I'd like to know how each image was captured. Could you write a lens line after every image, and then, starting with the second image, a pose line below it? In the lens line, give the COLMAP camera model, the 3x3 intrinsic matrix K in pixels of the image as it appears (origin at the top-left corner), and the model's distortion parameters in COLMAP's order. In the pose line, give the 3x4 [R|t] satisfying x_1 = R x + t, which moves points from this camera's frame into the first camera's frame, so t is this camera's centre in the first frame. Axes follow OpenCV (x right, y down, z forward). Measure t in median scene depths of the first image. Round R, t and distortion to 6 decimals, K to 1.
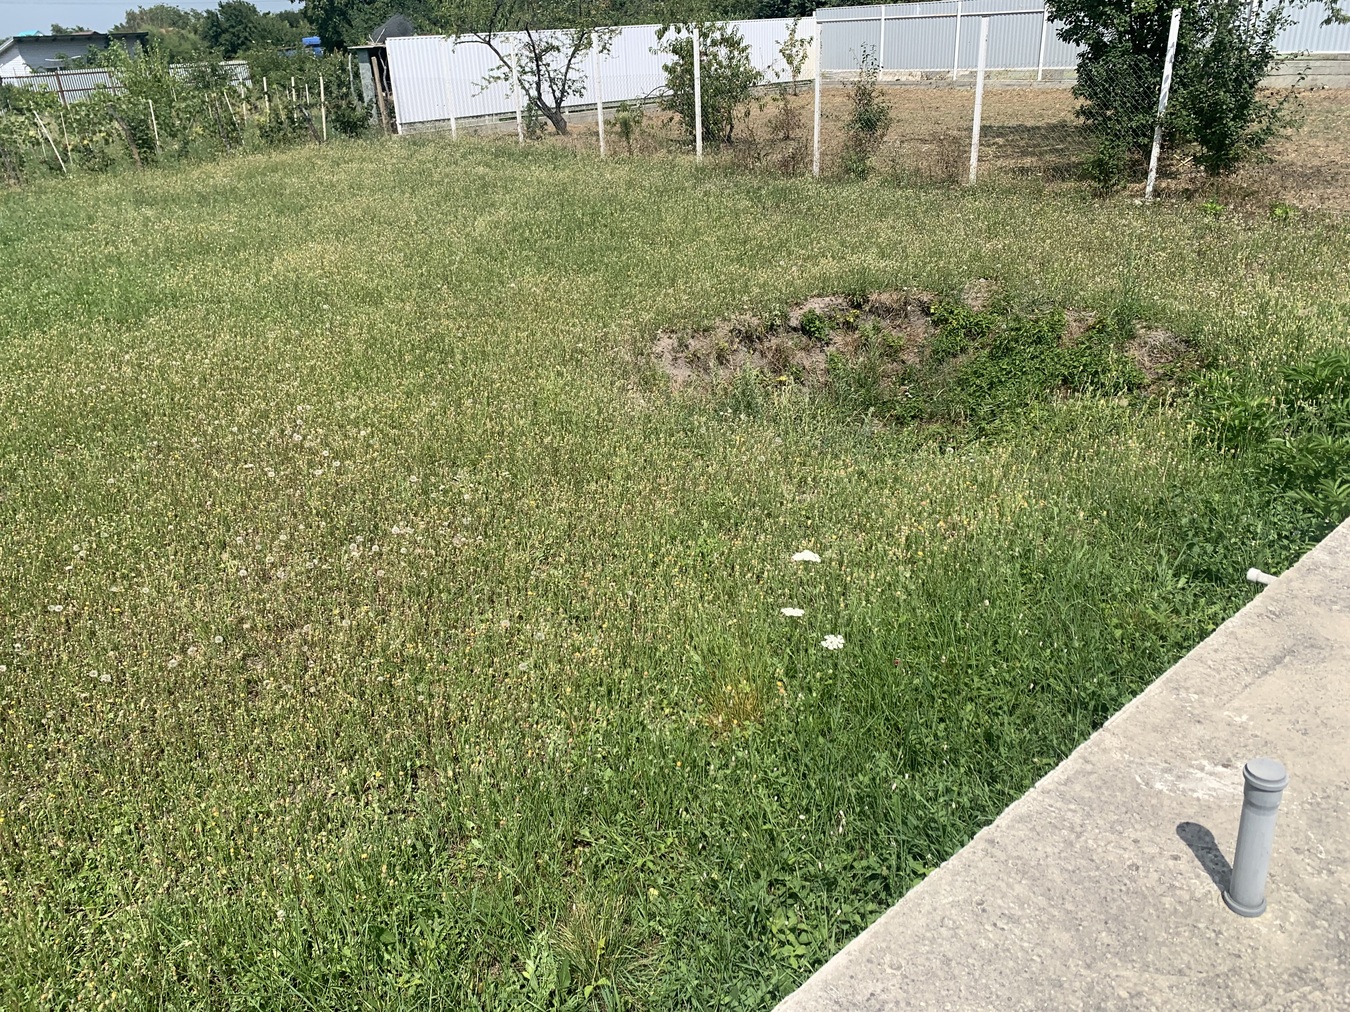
lens RADIAL K [[1050.7, 0, 656.6], [0, 1050.7, 504.6], [0, 0, 1]] dist [0.003313, -0.001034]
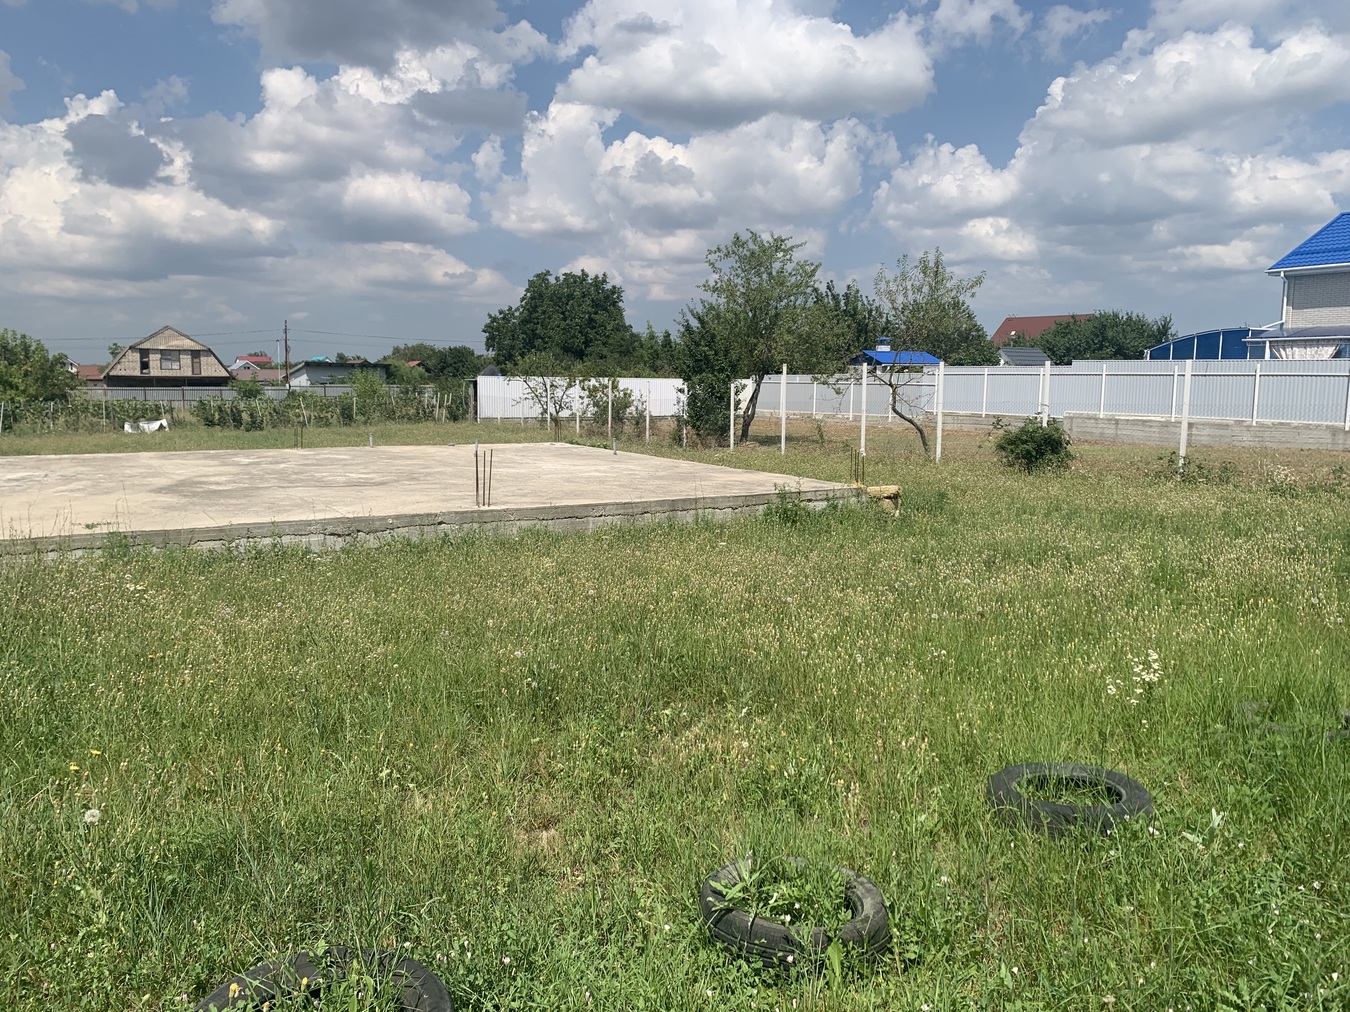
lens RADIAL K [[1059.9, 0, 675.0], [0, 1059.9, 506.0], [0, 0, 1]] dist [0.000569, -0.013275]
pose [[0.982305, 0.076735, -0.170848, 0.416954], [-0.124494, 0.949037, -0.289535, 0.279994], [0.139924, 0.305681, 0.941796, -0.658014]]
